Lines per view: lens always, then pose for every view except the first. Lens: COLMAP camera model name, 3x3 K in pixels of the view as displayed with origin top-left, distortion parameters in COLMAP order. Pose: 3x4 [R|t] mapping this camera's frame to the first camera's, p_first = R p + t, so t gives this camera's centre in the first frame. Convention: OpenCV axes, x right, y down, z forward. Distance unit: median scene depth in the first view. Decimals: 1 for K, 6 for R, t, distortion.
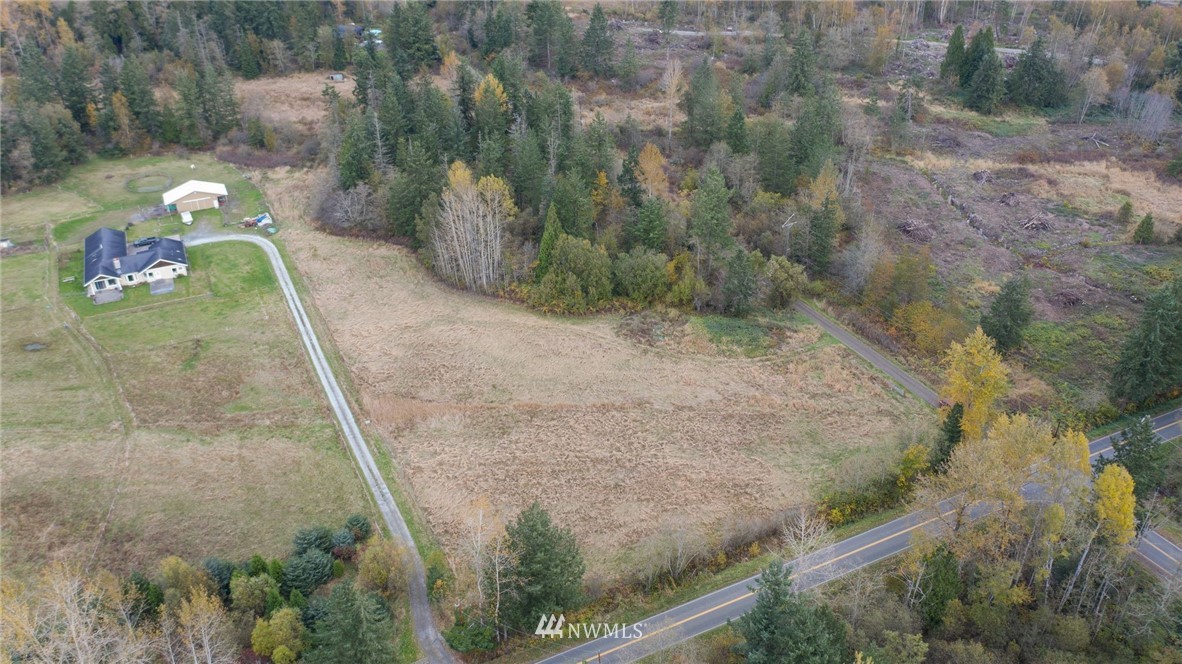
lens RADIAL K [[938.2, 0, 591.0], [0, 938.2, 332.0], [0, 0, 1]] dist [-0.007888, -0.005327]
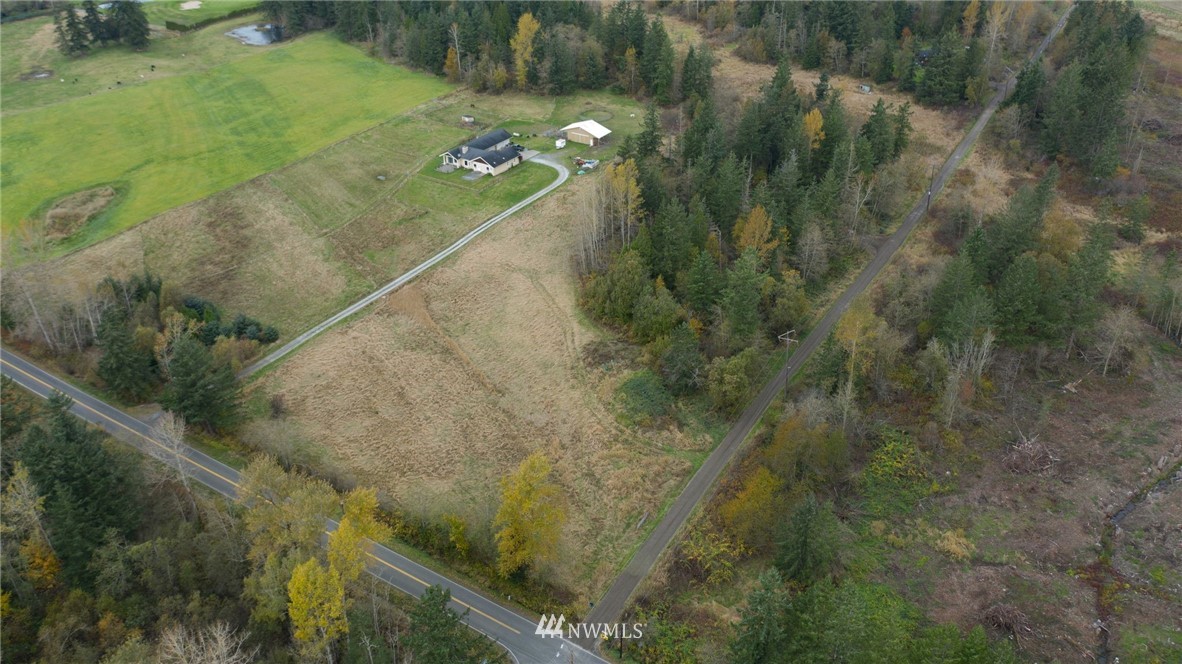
lens RADIAL K [[938.2, 0, 591.0], [0, 938.2, 332.0], [0, 0, 1]] dist [-0.007888, -0.005327]
pose [[0.520637, 0.444026, -0.729231, 0.722399], [-0.435301, 0.872821, 0.220673, -0.224973], [0.734472, 0.202545, 0.647708, 0.289150]]
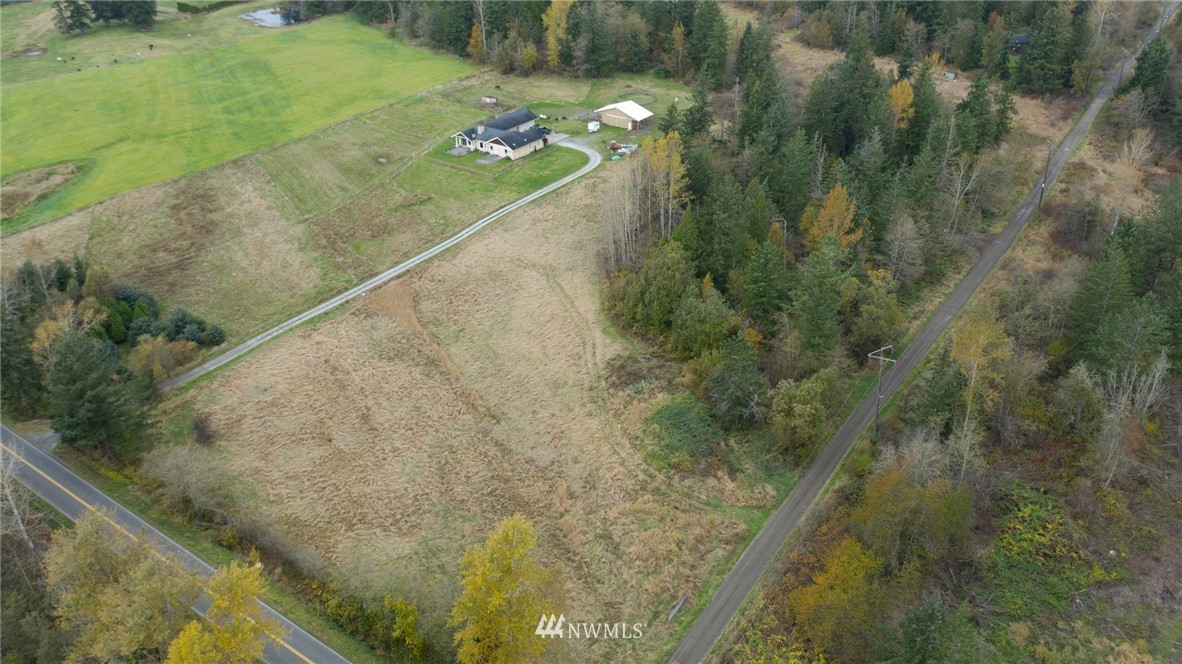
lens RADIAL K [[938.2, 0, 591.0], [0, 938.2, 332.0], [0, 0, 1]] dist [-0.007888, -0.005327]
pose [[0.475495, 0.440532, -0.761470, 0.575610], [-0.448617, 0.866002, 0.220871, -0.175955], [0.756735, 0.236585, 0.609409, 0.439448]]
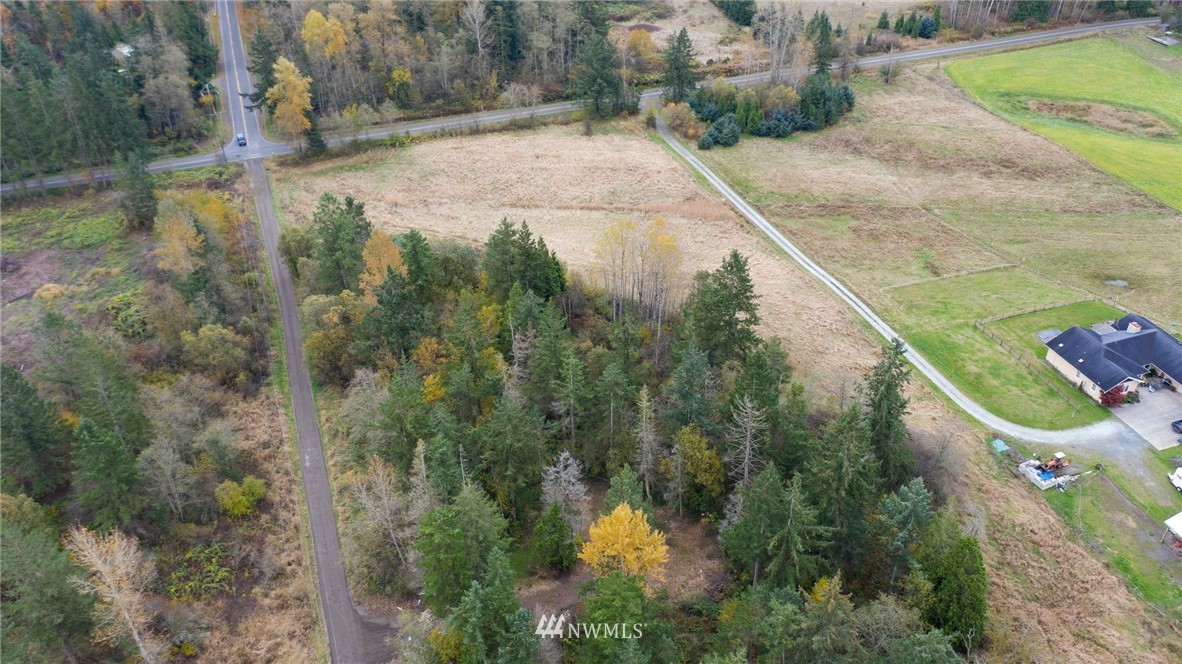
lens RADIAL K [[938.2, 0, 591.0], [0, 938.2, 332.0], [0, 0, 1]] dist [-0.007888, -0.005327]
pose [[-0.994073, -0.044793, 0.099062, -0.155192], [0.072609, 0.404652, 0.911584, -0.770225], [-0.080918, 0.913373, -0.399001, 1.323499]]
